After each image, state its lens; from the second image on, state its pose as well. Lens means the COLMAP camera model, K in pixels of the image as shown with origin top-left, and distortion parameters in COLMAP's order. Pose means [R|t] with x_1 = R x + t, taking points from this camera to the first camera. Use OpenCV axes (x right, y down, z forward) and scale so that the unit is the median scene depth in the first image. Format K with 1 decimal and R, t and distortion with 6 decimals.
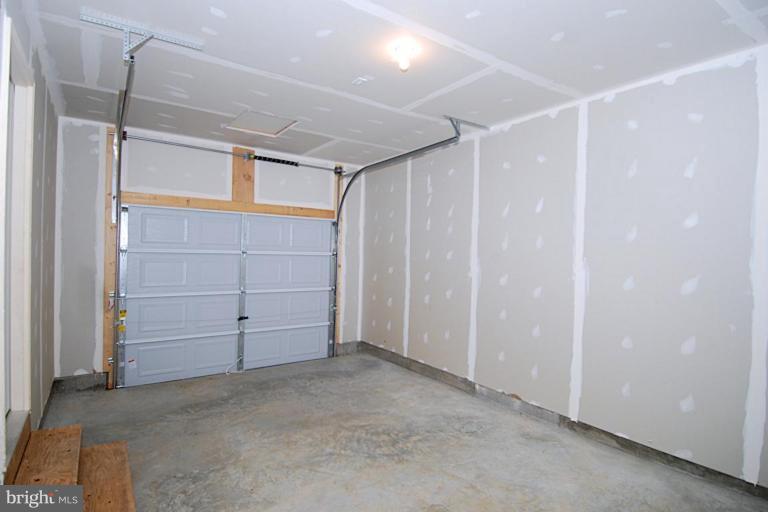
lens RADIAL K [[410.6, 0, 385.0], [0, 410.6, 256.0], [0, 0, 1]] dist [-0.001648, -0.000284]
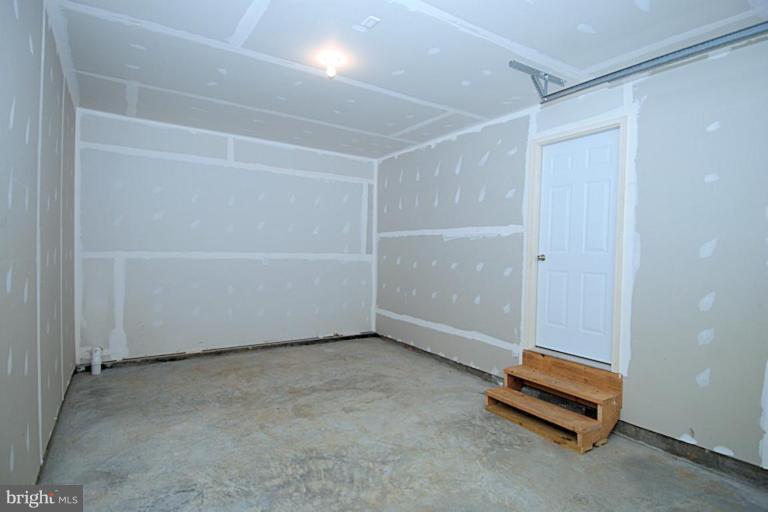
lens RADIAL K [[410.6, 0, 383.3], [0, 410.6, 255.1], [0, 0, 1]] dist [-0.001648, -0.000284]
pose [[-0.998374, -0.044738, 0.035328, -0.143087], [-0.043959, 0.998779, 0.022520, 0.009107], [-0.036293, 0.020931, -0.999122, 1.907794]]
